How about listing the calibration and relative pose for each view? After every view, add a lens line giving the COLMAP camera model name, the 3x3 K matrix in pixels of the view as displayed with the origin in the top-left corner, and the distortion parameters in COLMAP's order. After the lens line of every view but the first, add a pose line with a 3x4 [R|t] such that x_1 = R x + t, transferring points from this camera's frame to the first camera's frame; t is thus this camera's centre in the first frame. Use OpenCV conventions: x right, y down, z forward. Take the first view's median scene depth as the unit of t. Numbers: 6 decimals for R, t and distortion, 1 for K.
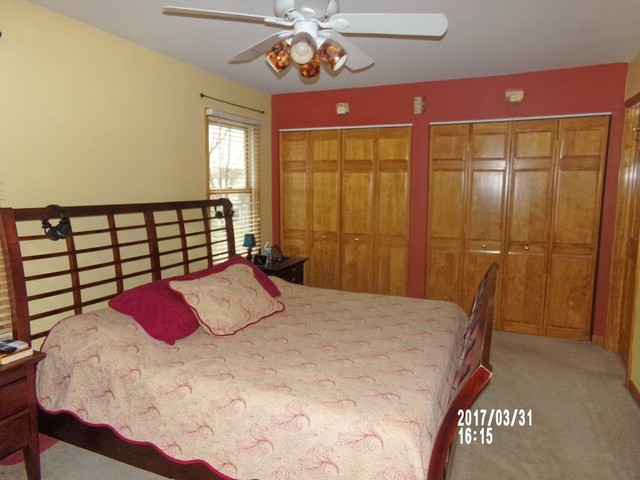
lens RADIAL K [[444.3, 0, 320.0], [0, 444.3, 240.0], [0, 0, 1]] dist [-0.093350, 0.209238]
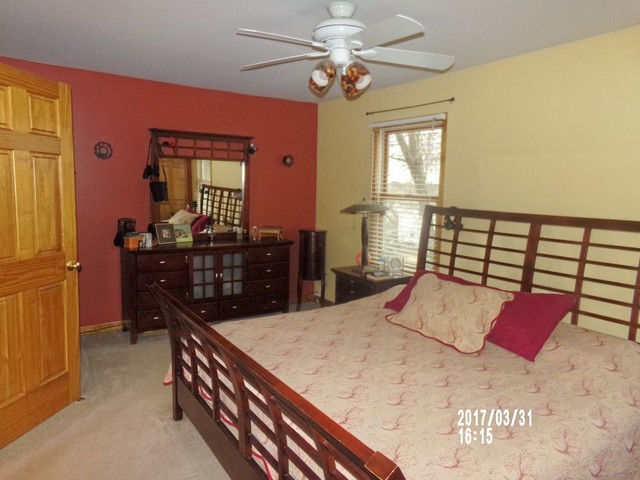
lens RADIAL K [[444.3, 0, 320.0], [0, 444.3, 240.0], [0, 0, 1]] dist [-0.093350, 0.209238]
pose [[-0.529198, 0.096711, -0.842968, 0.735649], [-0.127317, 0.973185, 0.191578, -0.167154], [0.838892, 0.208707, -0.502695, 1.194134]]
